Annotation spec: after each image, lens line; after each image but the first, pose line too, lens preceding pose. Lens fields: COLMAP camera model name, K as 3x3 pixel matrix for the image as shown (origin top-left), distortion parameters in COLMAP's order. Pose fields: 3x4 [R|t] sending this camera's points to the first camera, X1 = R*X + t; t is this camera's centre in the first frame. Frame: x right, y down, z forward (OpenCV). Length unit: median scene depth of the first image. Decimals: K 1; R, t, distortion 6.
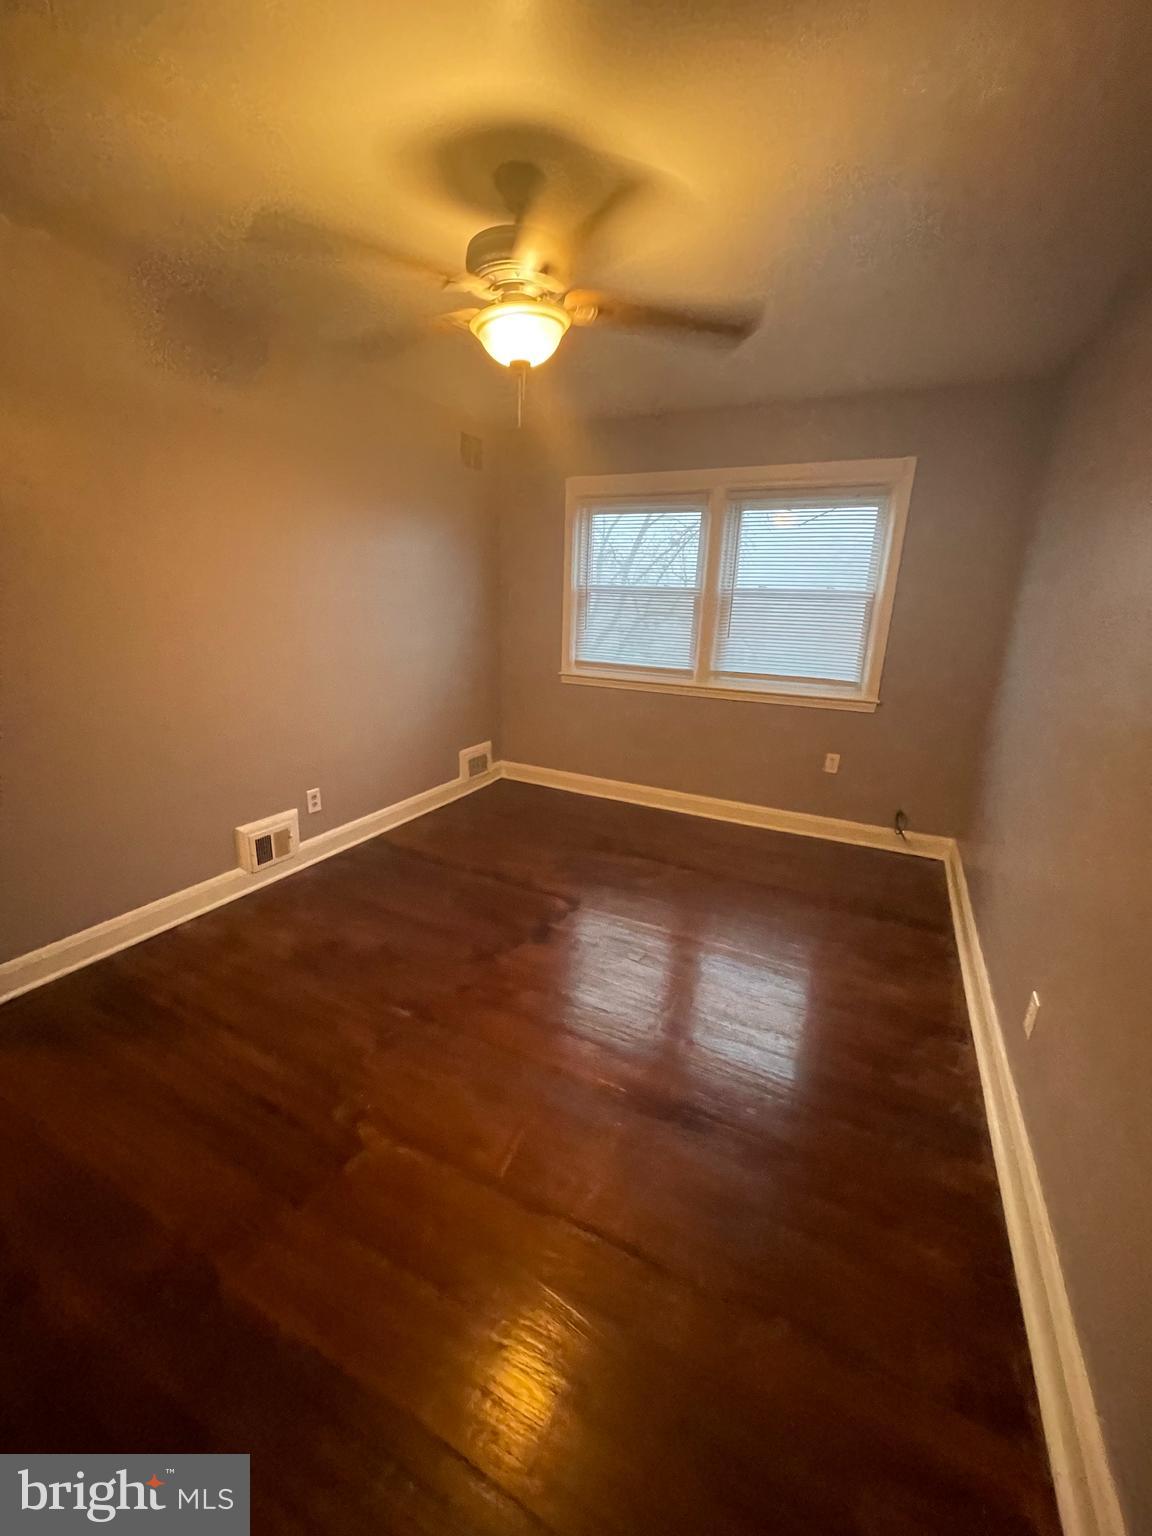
lens RADIAL K [[612.9, 0, 572.4], [0, 612.9, 769.4], [0, 0, 1]] dist [0.000069, 0.000237]
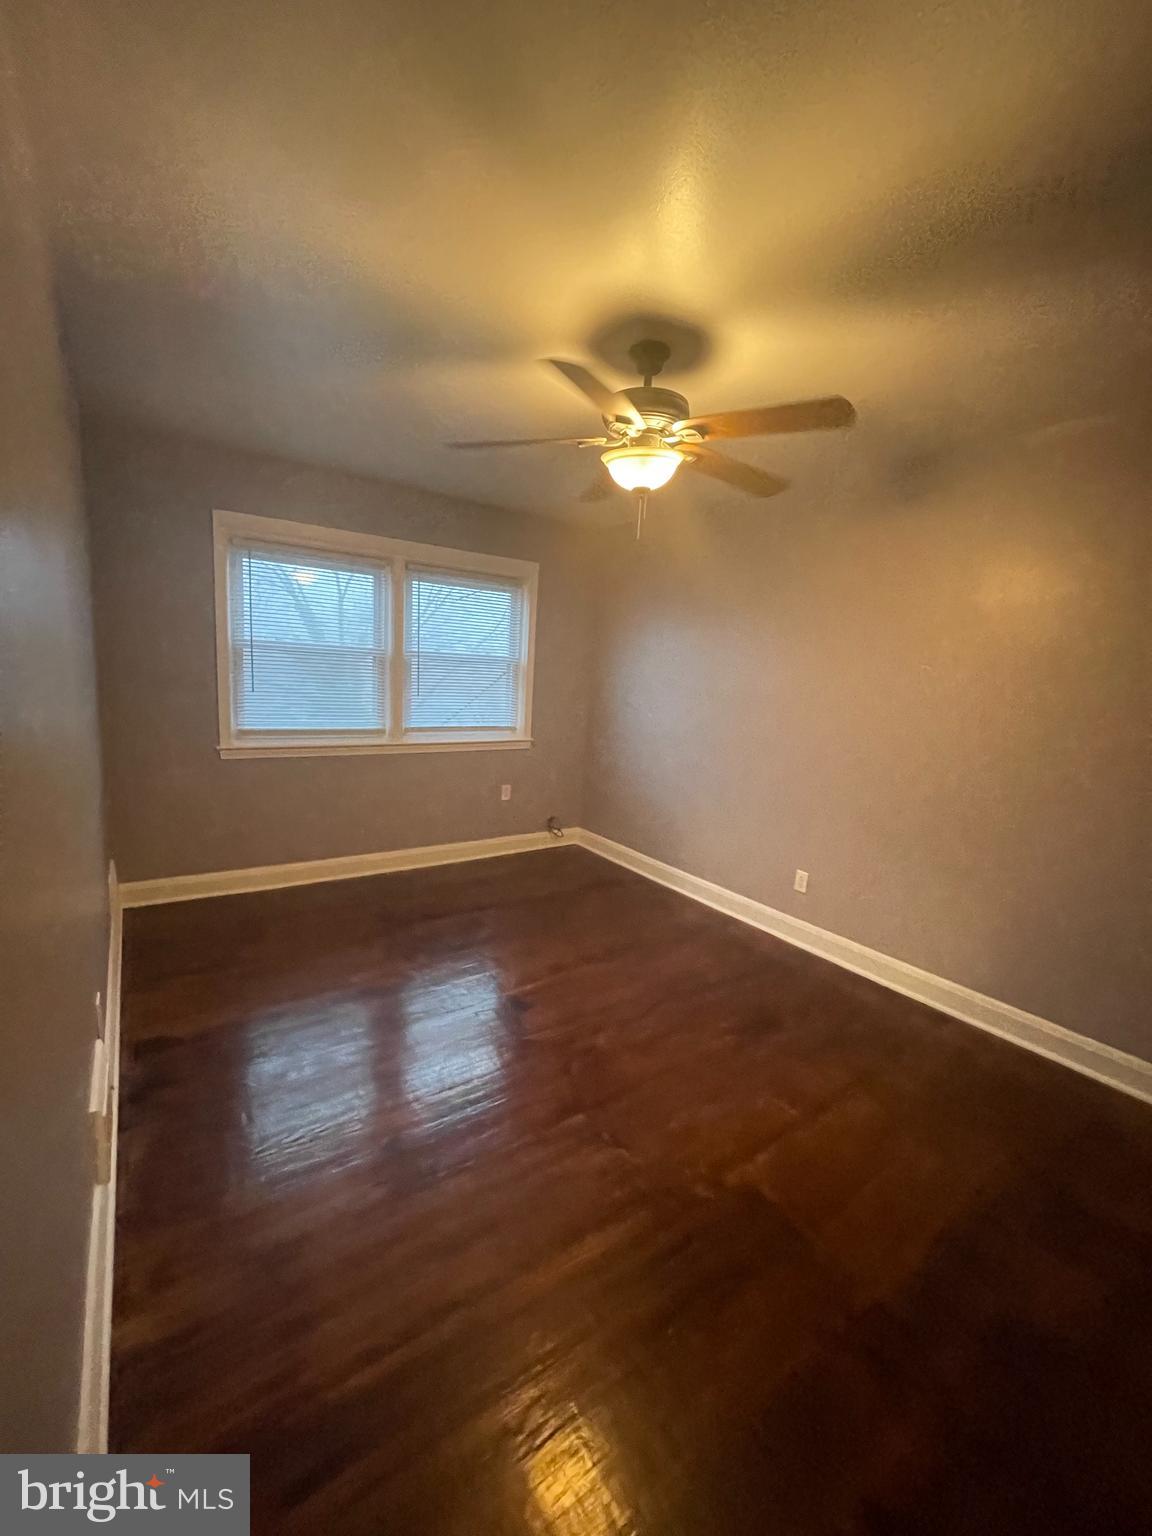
lens RADIAL K [[605.8, 0, 574.3], [0, 605.8, 766.5], [0, 0, 1]] dist [-0.013398, -0.000013]
pose [[0.473582, -0.143894, 0.868916, -0.566515], [0.202202, 0.977976, 0.051749, -0.096711], [-0.857225, 0.151189, 0.492247, 0.274331]]
